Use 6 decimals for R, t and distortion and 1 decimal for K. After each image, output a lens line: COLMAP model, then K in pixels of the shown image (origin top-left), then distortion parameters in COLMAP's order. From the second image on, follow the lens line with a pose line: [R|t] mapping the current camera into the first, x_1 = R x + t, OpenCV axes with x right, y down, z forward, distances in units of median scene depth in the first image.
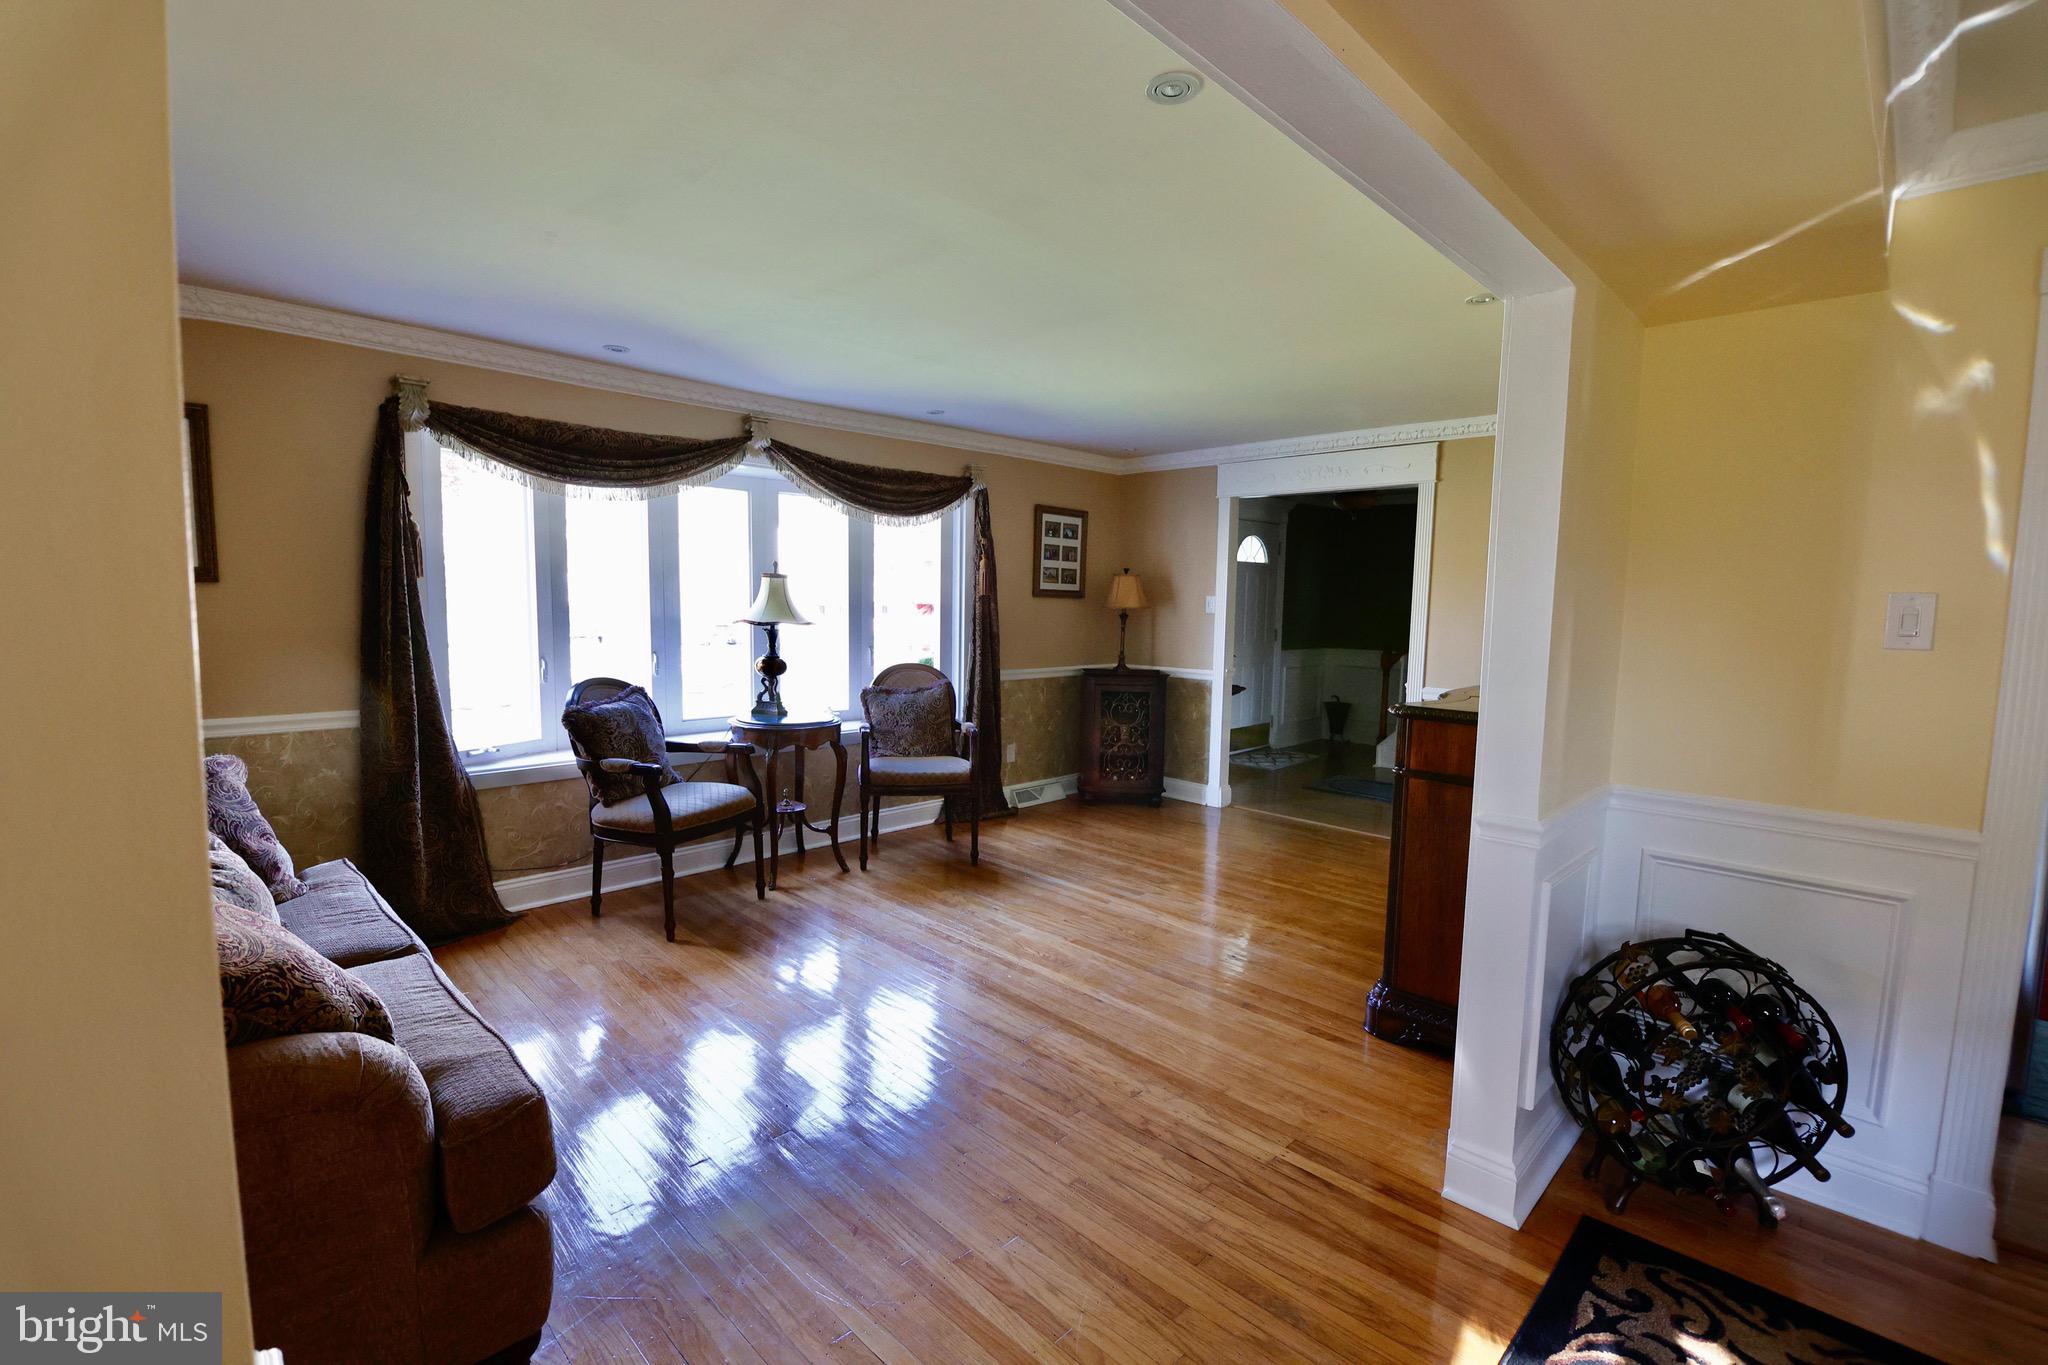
lens RADIAL K [[903.4, 0, 1026.9], [0, 903.4, 685.9], [0, 0, 1]] dist [-0.008094, -0.006480]
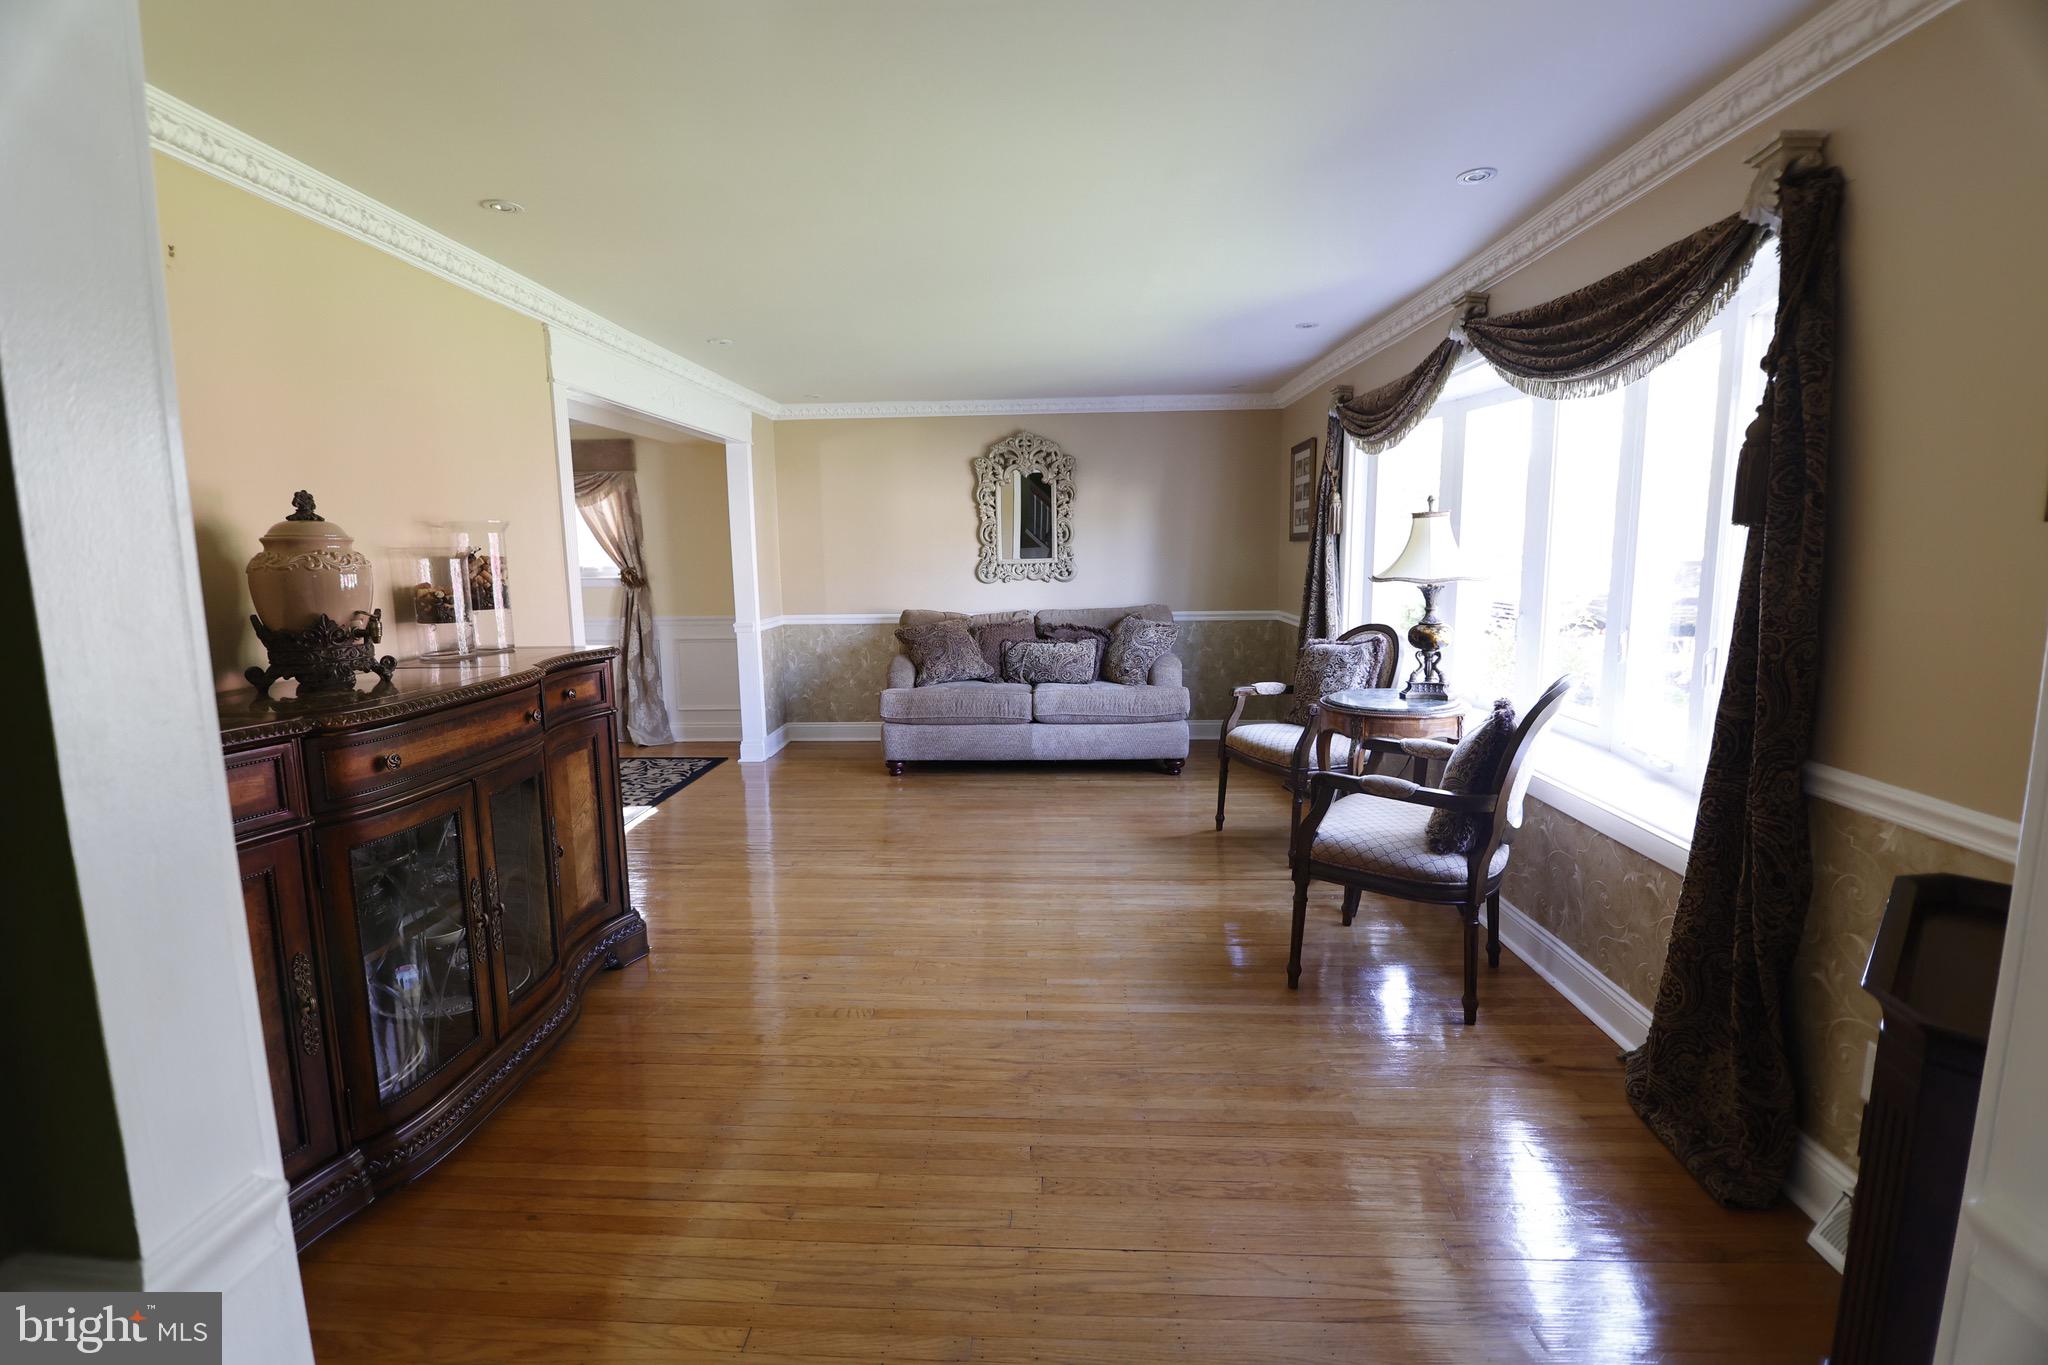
lens RADIAL K [[903.4, 0, 1029.9], [0, 903.4, 673.6], [0, 0, 1]] dist [-0.008094, -0.006480]
pose [[-0.747273, 0.080212, -0.659658, 0.541699], [-0.059528, 0.980617, 0.186674, -0.132684], [0.661845, 0.178764, -0.728014, 1.519272]]
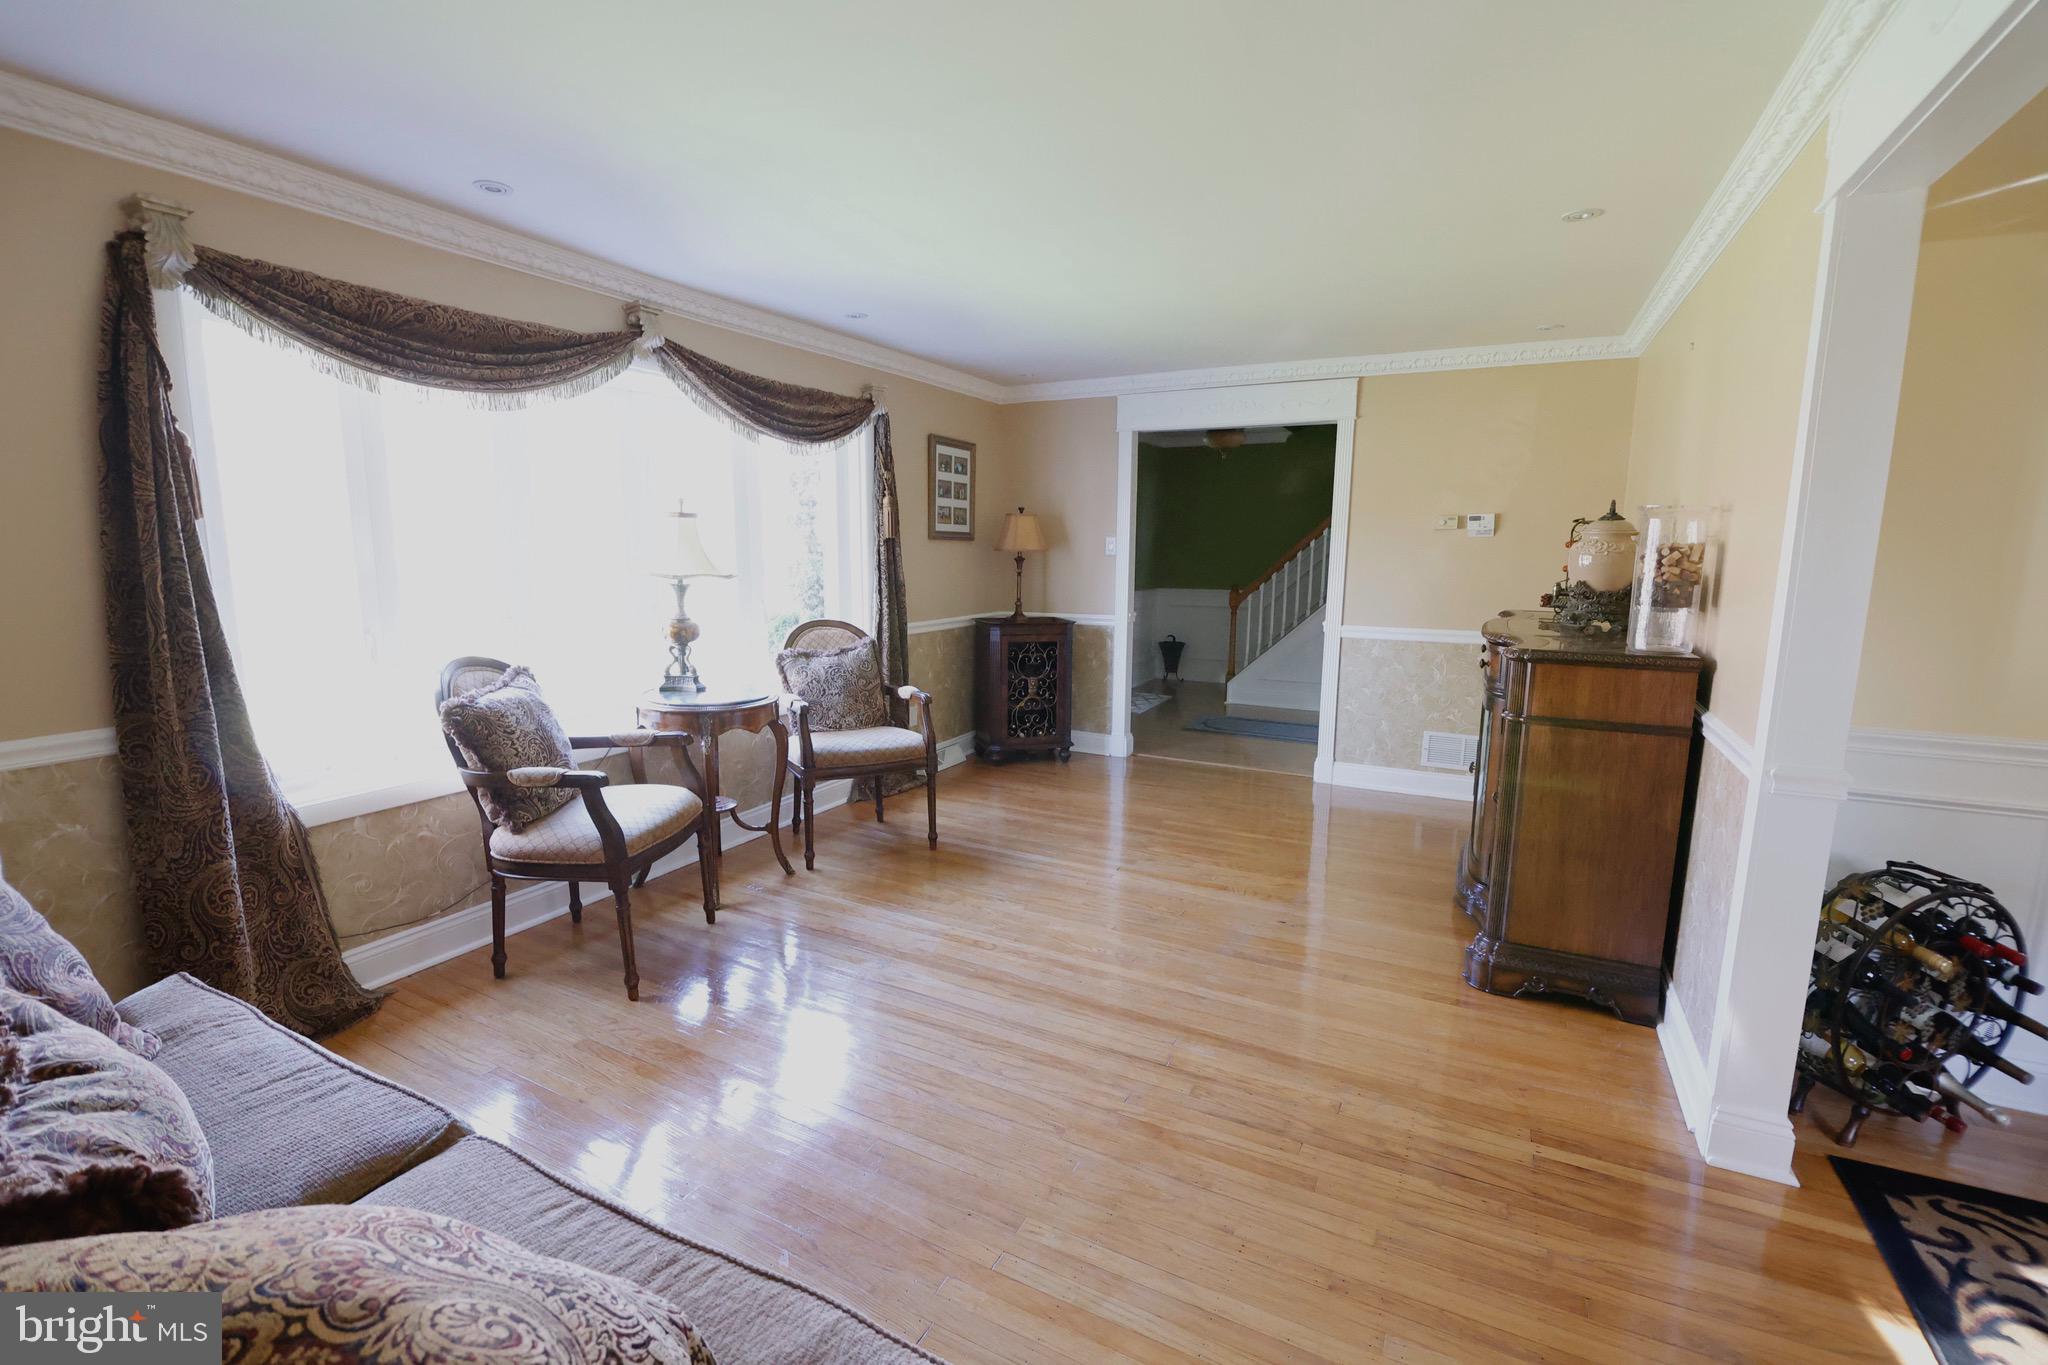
lens RADIAL K [[903.4, 0, 1027.6], [0, 903.4, 689.6], [0, 0, 1]] dist [-0.008094, -0.006480]
pose [[0.957154, -0.057842, 0.283744, -0.247830], [0.038981, 0.996666, 0.071678, -0.017273], [-0.286944, -0.057546, 0.956217, 0.171575]]
